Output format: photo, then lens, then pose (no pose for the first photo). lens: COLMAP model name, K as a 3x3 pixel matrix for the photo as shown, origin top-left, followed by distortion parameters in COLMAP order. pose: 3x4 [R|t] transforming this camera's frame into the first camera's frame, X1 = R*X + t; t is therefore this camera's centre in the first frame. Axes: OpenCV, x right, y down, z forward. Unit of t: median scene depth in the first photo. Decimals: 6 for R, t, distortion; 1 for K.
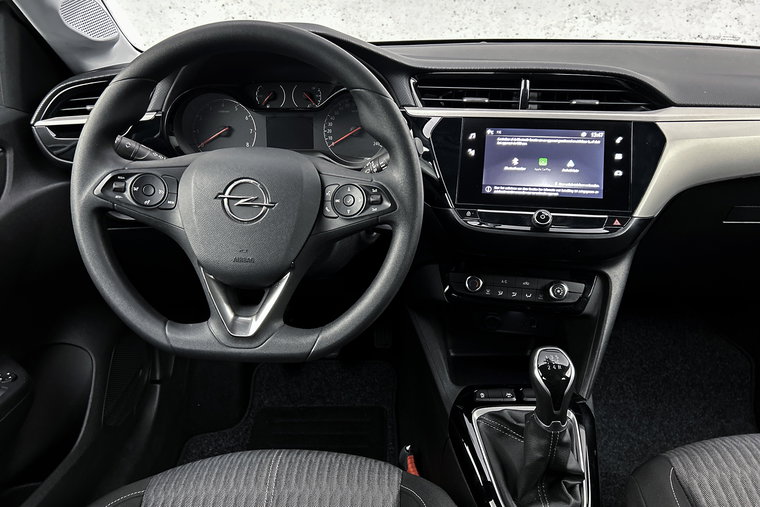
lens RADIAL K [[572.6, 0, 375.7], [0, 572.6, 251.1], [0, 0, 1]] dist [0.053367, -0.057909]
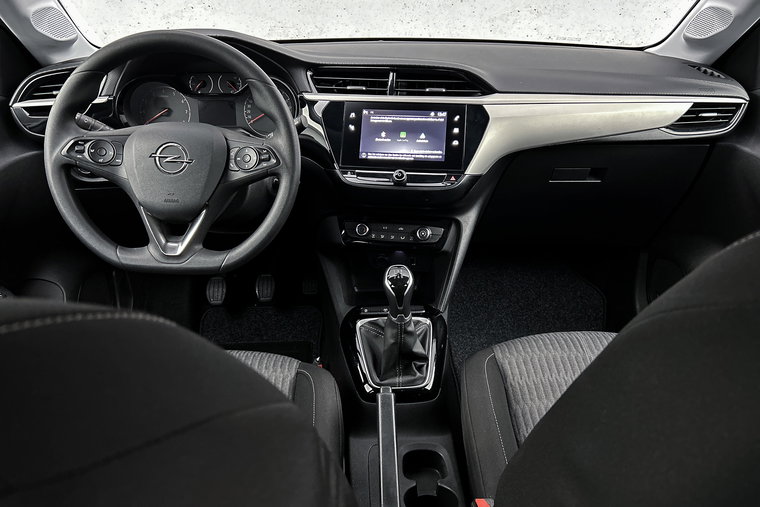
lens RADIAL K [[572.6, 0, 382.2], [0, 572.6, 257.5], [0, 0, 1]] dist [0.053367, -0.057909]
pose [[0.998465, -0.013789, 0.053633, 0.168624], [0.012207, 0.999484, 0.029708, 0.095501], [-0.054015, -0.029008, 0.998119, -0.361313]]
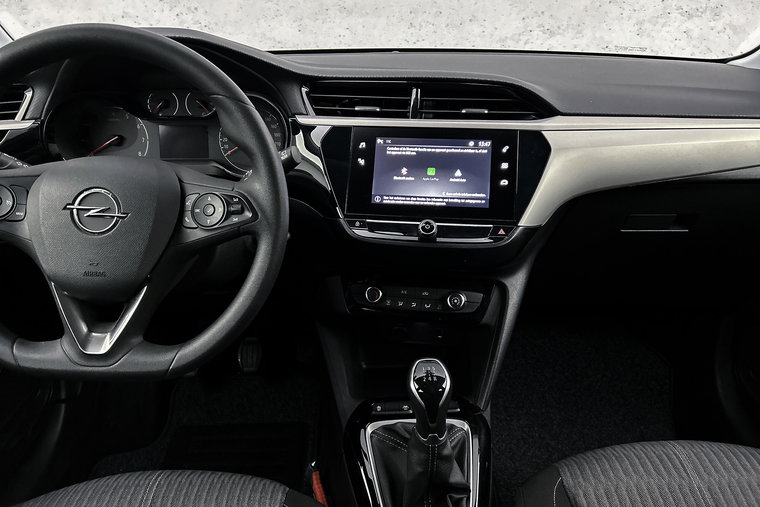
lens RADIAL K [[572.6, 0, 377.5], [0, 572.6, 253.4], [0, 0, 1]] dist [0.053367, -0.057909]
pose [[0.998953, -0.009029, 0.044844, 0.155125], [0.009687, 0.999848, -0.014472, 0.000323], [-0.044707, 0.014891, 0.998889, 0.018283]]
